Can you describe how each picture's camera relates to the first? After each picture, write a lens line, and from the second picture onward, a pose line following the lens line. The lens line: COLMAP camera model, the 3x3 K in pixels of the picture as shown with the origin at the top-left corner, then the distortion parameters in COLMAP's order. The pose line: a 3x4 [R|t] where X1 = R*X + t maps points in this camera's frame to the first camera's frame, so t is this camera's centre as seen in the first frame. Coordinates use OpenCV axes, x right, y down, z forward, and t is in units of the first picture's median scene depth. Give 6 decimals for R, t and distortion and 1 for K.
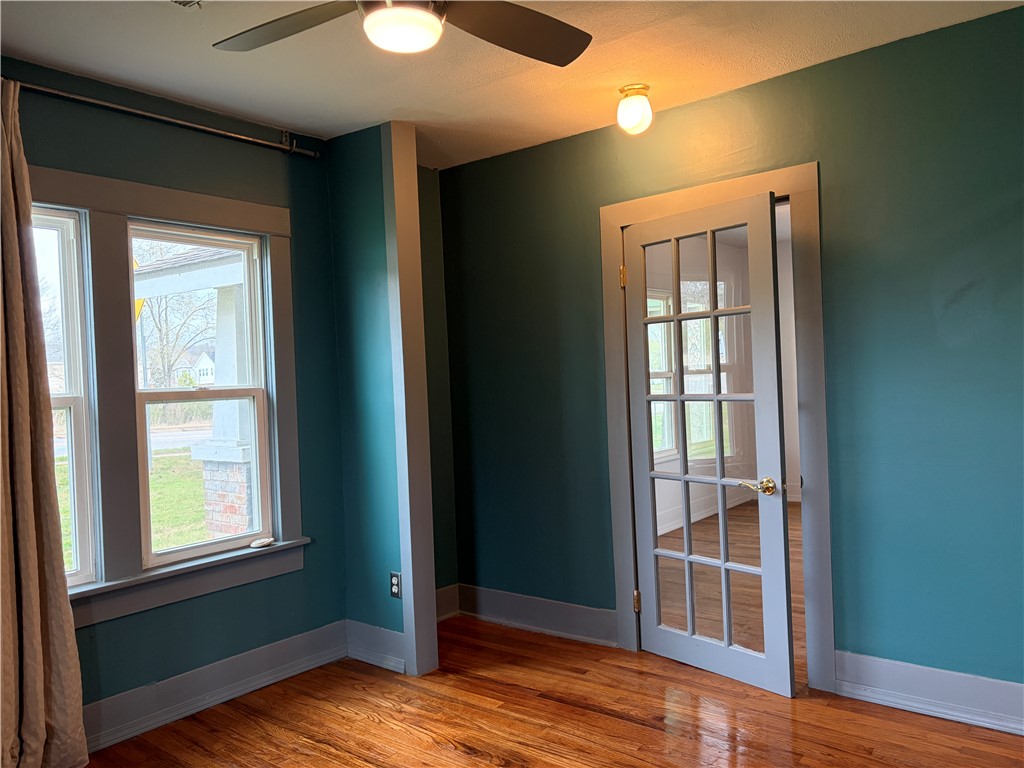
lens RADIAL K [[768.9, 0, 511.2], [0, 768.9, 387.6], [0, 0, 1]] dist [0.006005, -0.004010]
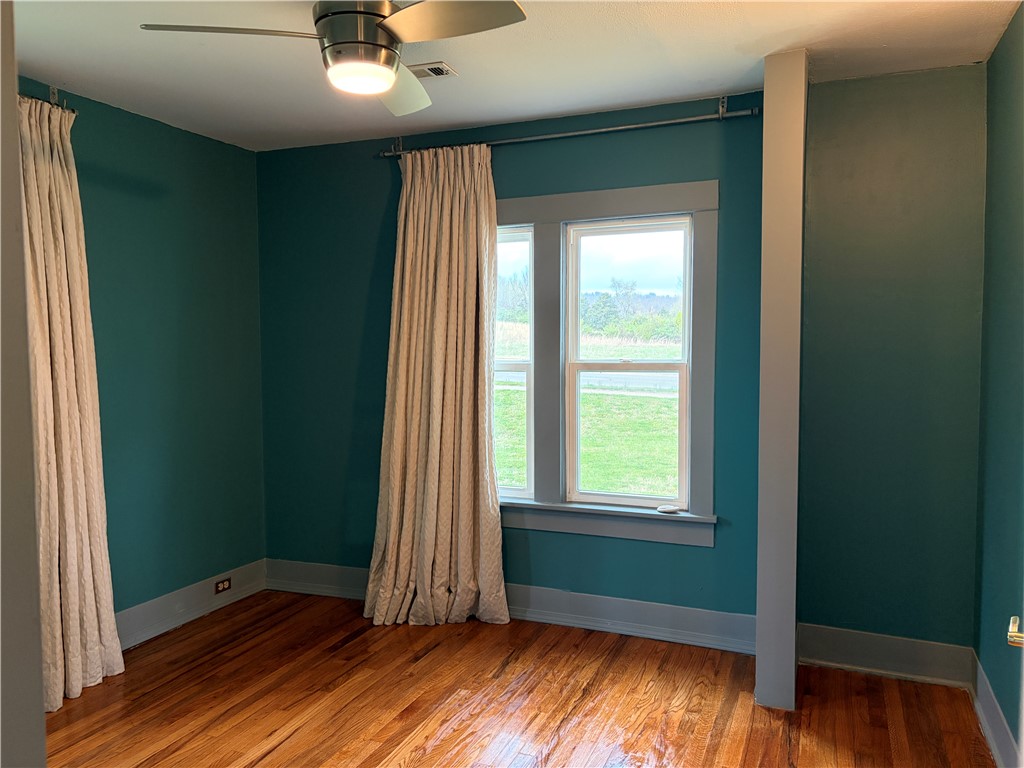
lens RADIAL K [[768.9, 0, 511.0], [0, 768.9, 382.6], [0, 0, 1]] dist [0.006005, -0.004010]
pose [[0.271381, 0.090399, -0.958217, 0.676700], [-0.015561, 0.995861, 0.089543, -0.069181], [0.962346, -0.009390, 0.271664, 0.553217]]
